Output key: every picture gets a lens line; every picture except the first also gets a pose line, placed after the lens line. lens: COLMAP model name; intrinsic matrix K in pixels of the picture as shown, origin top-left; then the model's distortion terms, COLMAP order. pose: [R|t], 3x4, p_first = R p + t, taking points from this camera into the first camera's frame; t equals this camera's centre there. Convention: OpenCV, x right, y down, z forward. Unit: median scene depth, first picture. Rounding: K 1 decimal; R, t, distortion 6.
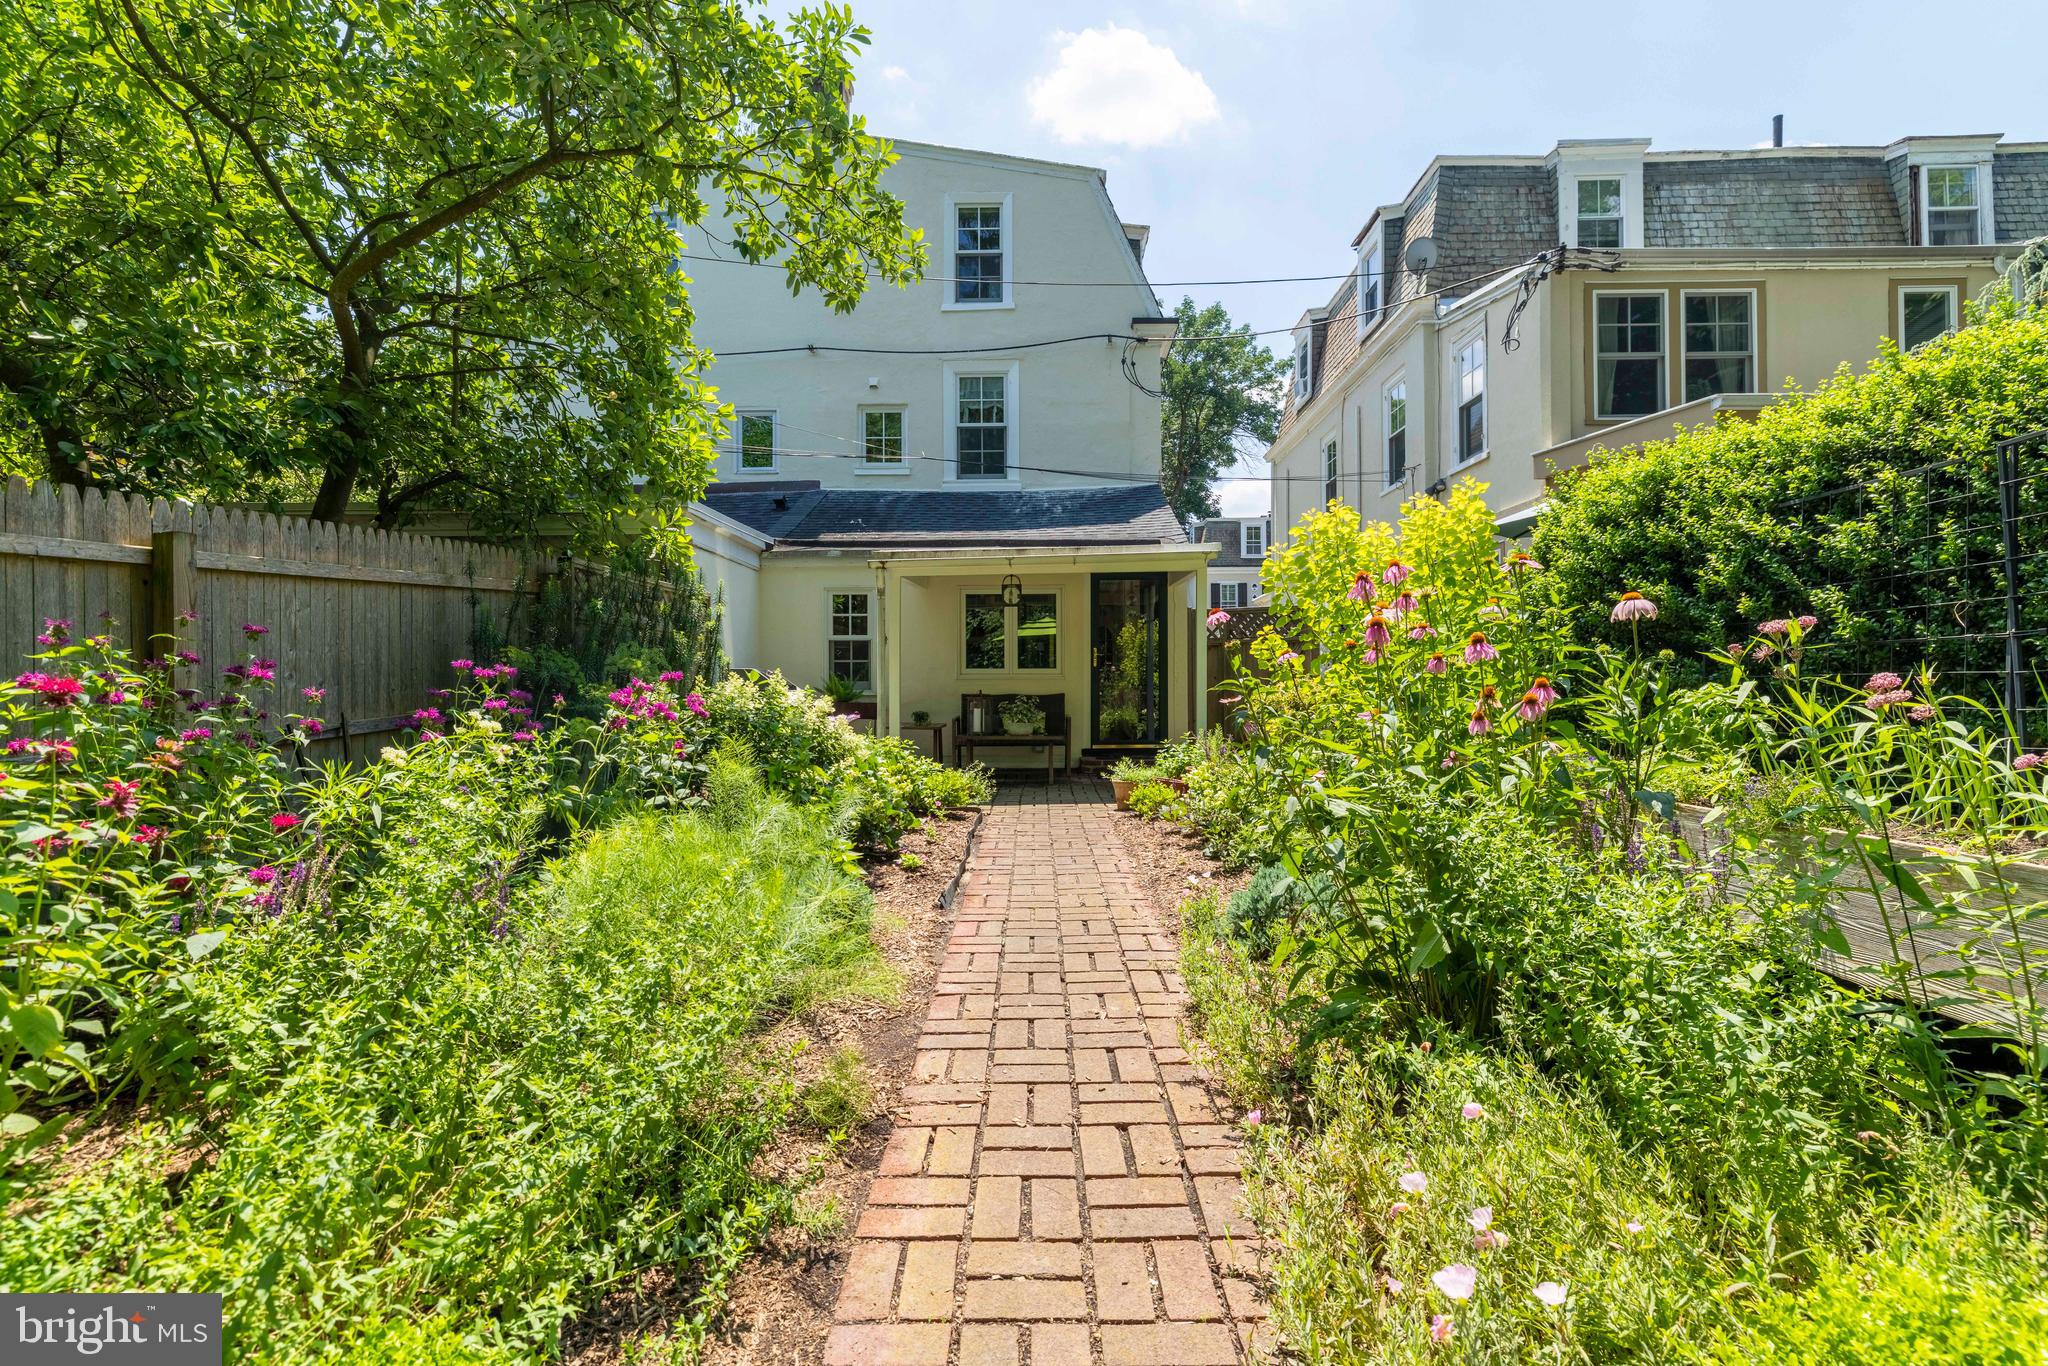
lens RADIAL K [[958.4, 0, 1006.1], [0, 958.4, 664.4], [0, 0, 1]] dist [-0.001378, 0.001551]
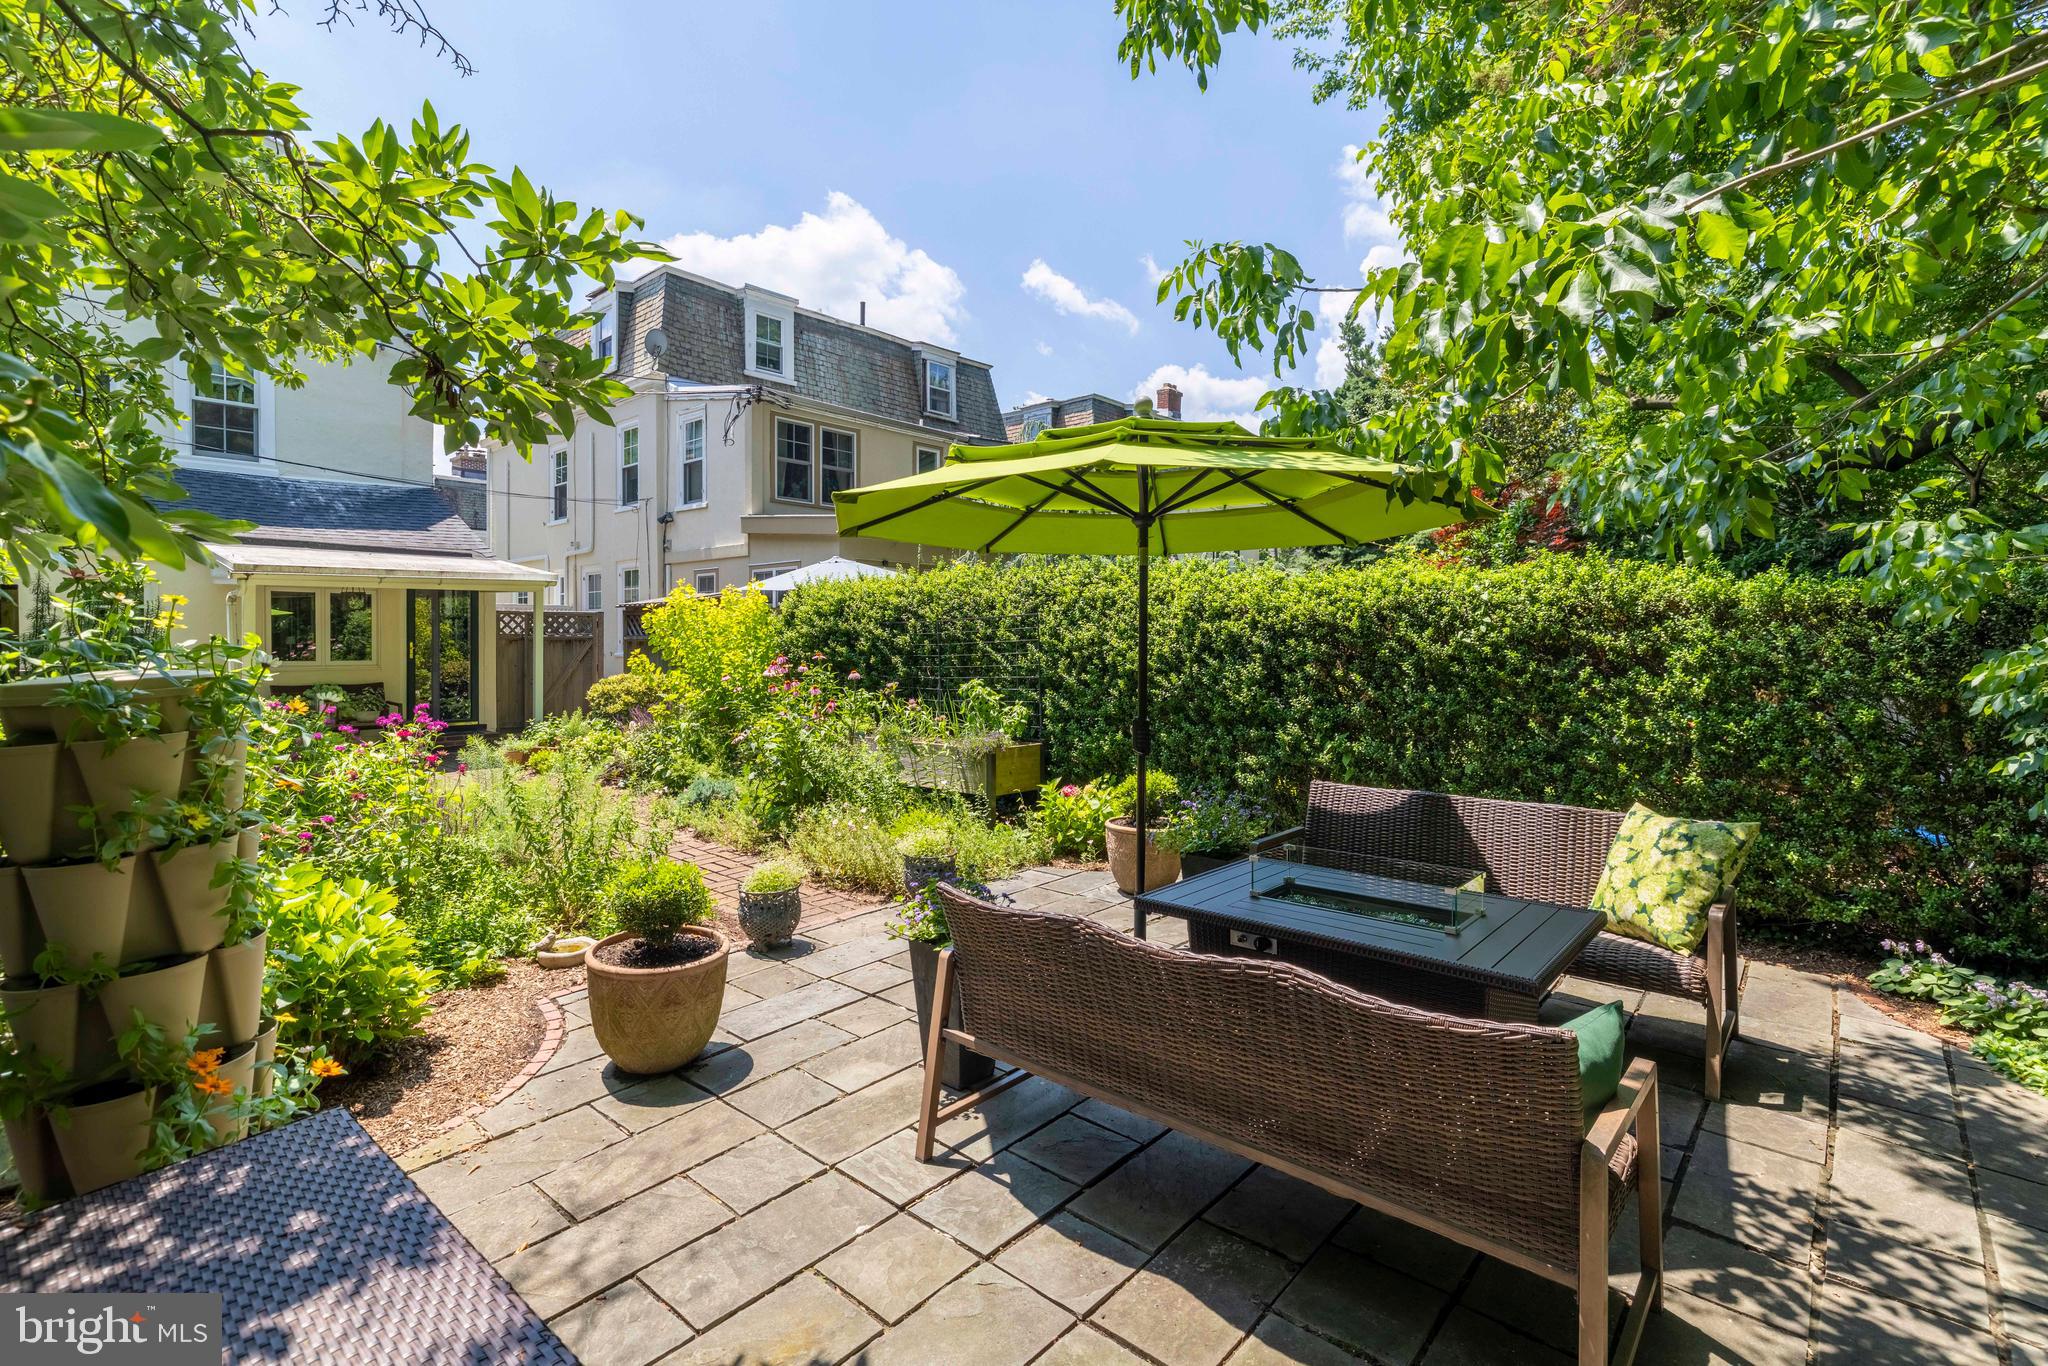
lens RADIAL K [[979.2, 0, 986.7], [0, 979.2, 684.0], [0, 0, 1]] dist [0.004313, -0.000323]
pose [[0.679649, -0.034993, 0.732703, -0.307026], [-0.016701, 0.997864, 0.063148, -0.051945], [-0.733348, -0.055155, 0.677613, -0.328862]]
